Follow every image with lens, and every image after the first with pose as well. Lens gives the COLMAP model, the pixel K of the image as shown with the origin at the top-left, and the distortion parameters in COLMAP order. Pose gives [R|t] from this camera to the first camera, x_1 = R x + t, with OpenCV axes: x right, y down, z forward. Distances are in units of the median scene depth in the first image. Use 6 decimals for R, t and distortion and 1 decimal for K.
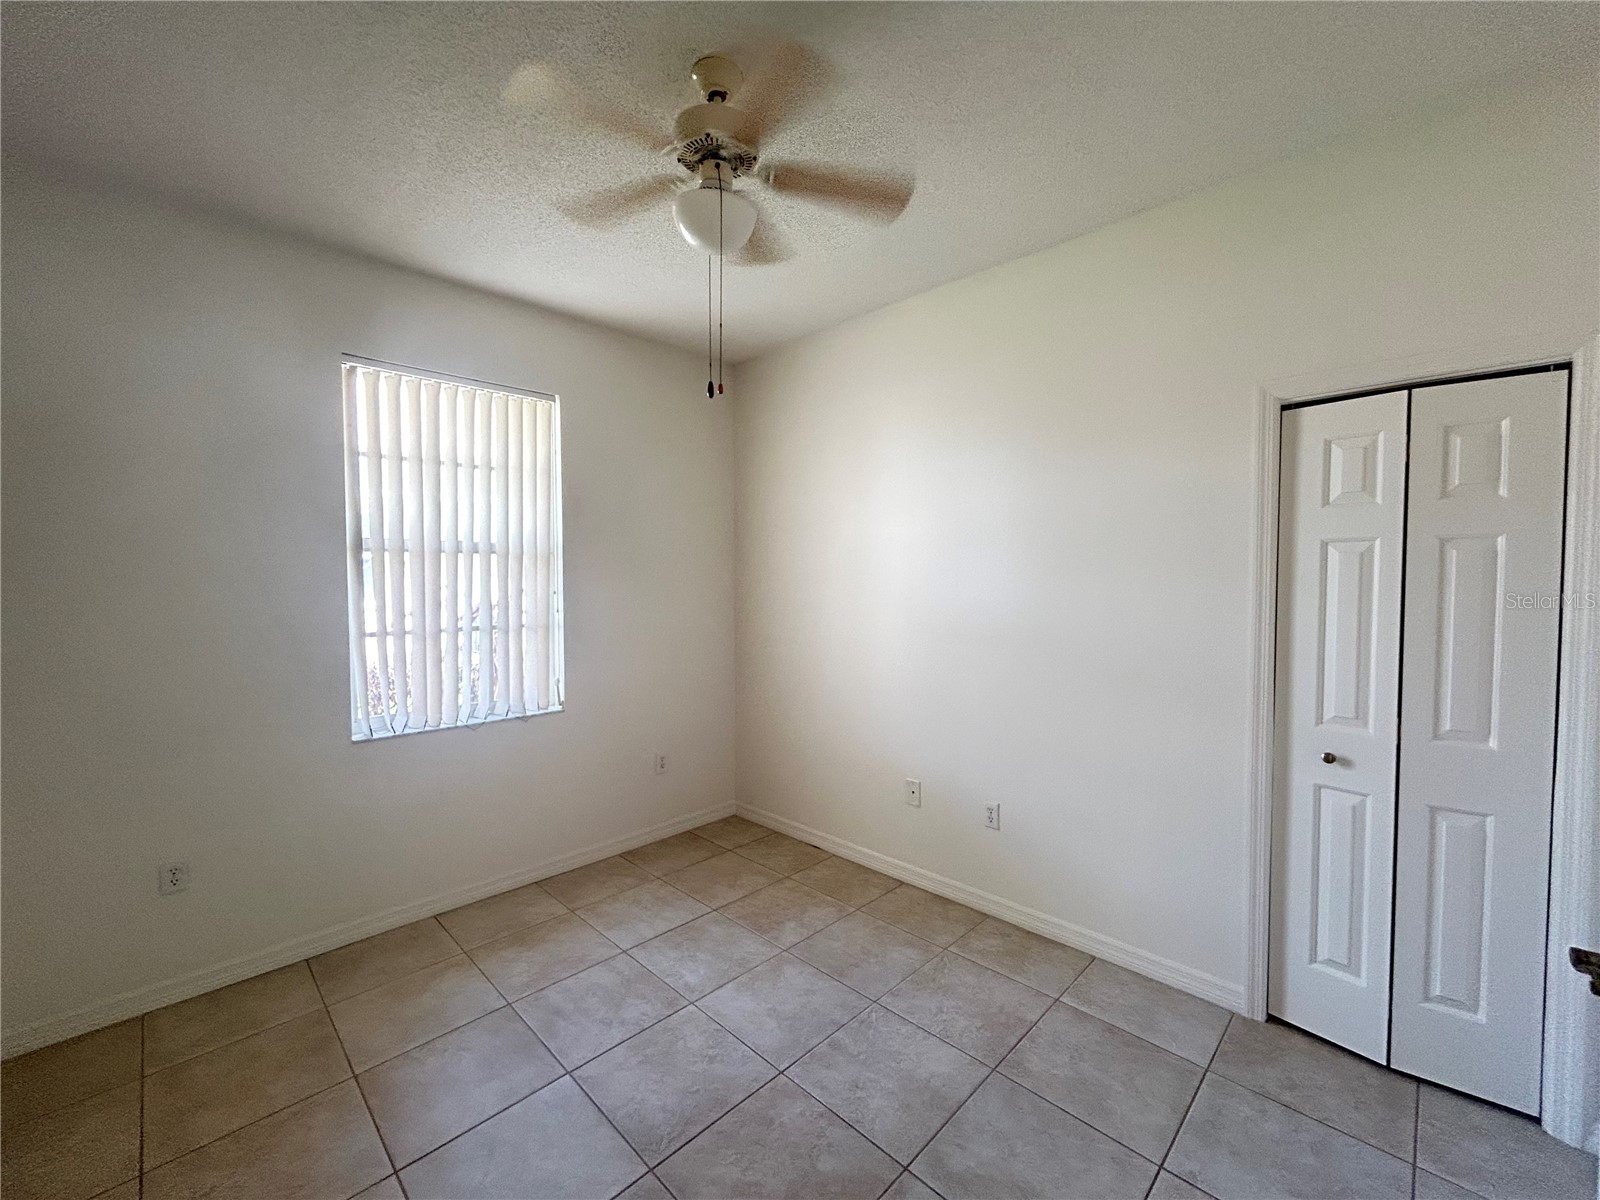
lens RADIAL K [[648.6, 0, 799.8], [0, 648.6, 594.0], [0, 0, 1]] dist [-0.000480, 0.000181]
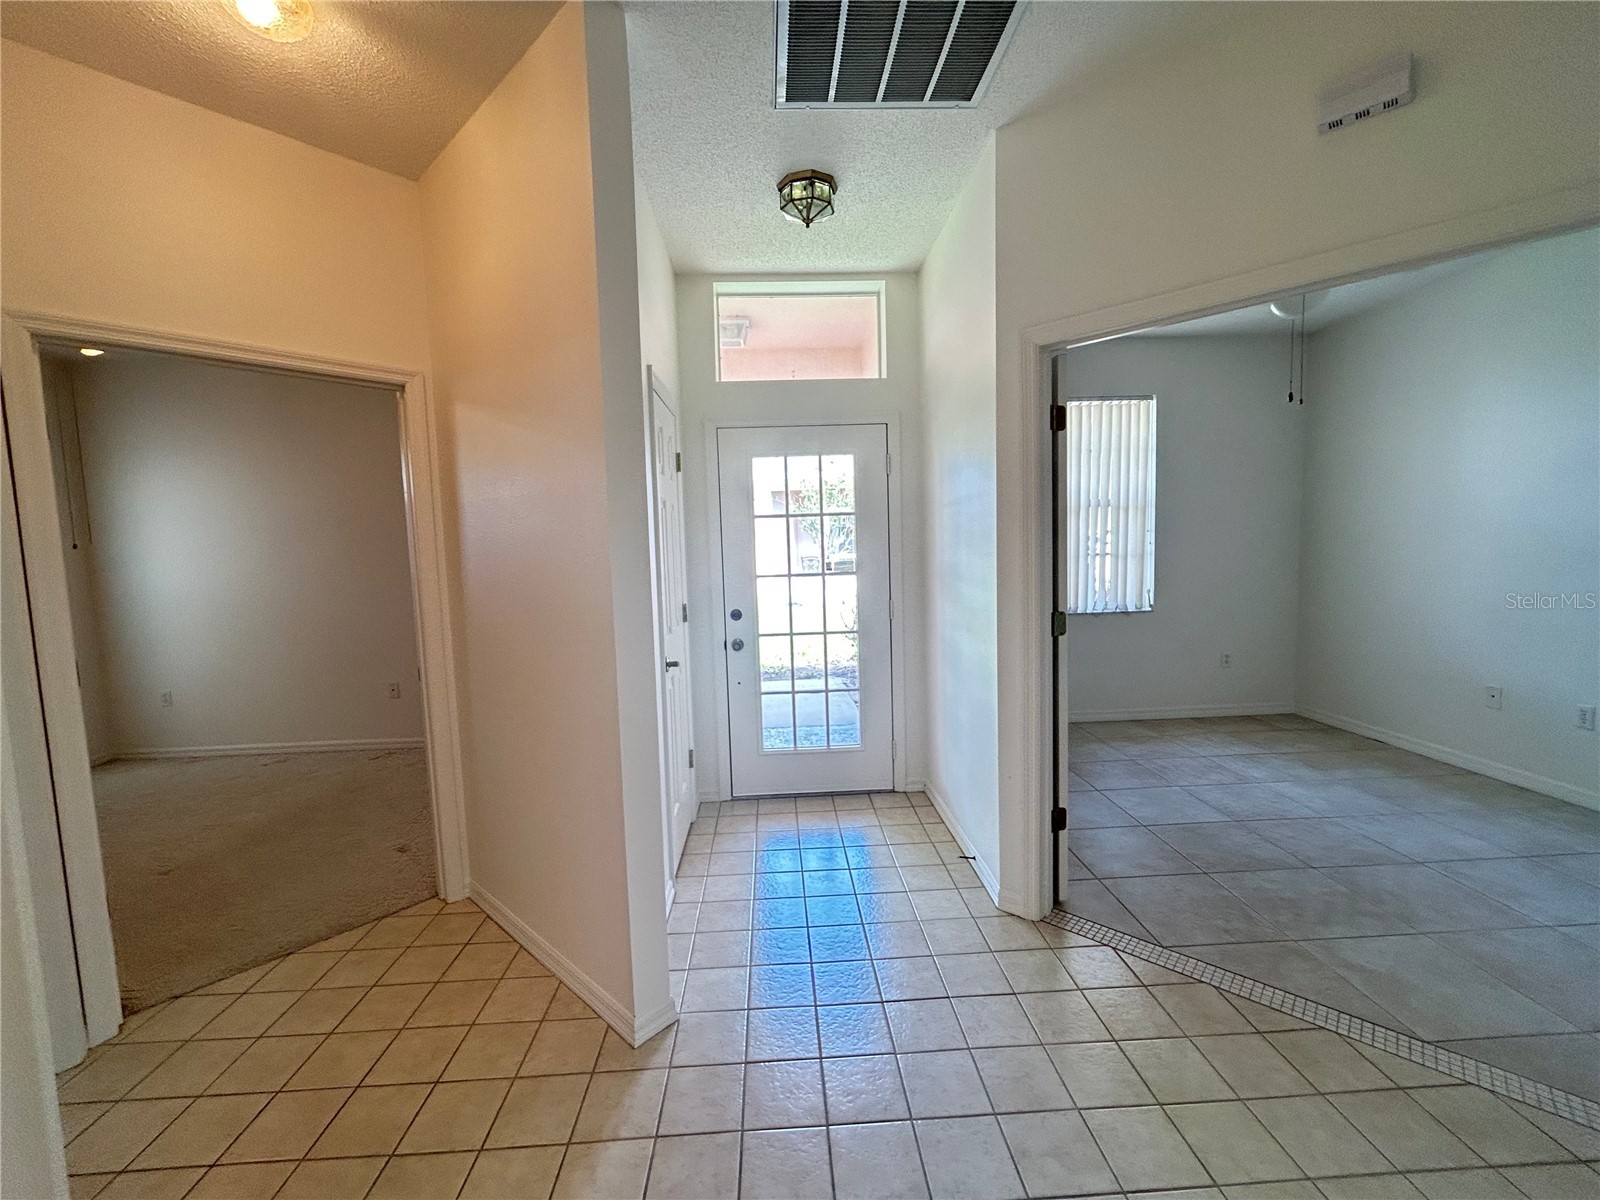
lens RADIAL K [[648.6, 0, 787.3], [0, 648.6, 599.5], [0, 0, 1]] dist [-0.000480, 0.000181]
pose [[0.720203, 0.042629, -0.692452, 0.068434], [0.013117, 0.997095, 0.075026, 0.035944], [0.693639, -0.063117, 0.717552, -0.734793]]
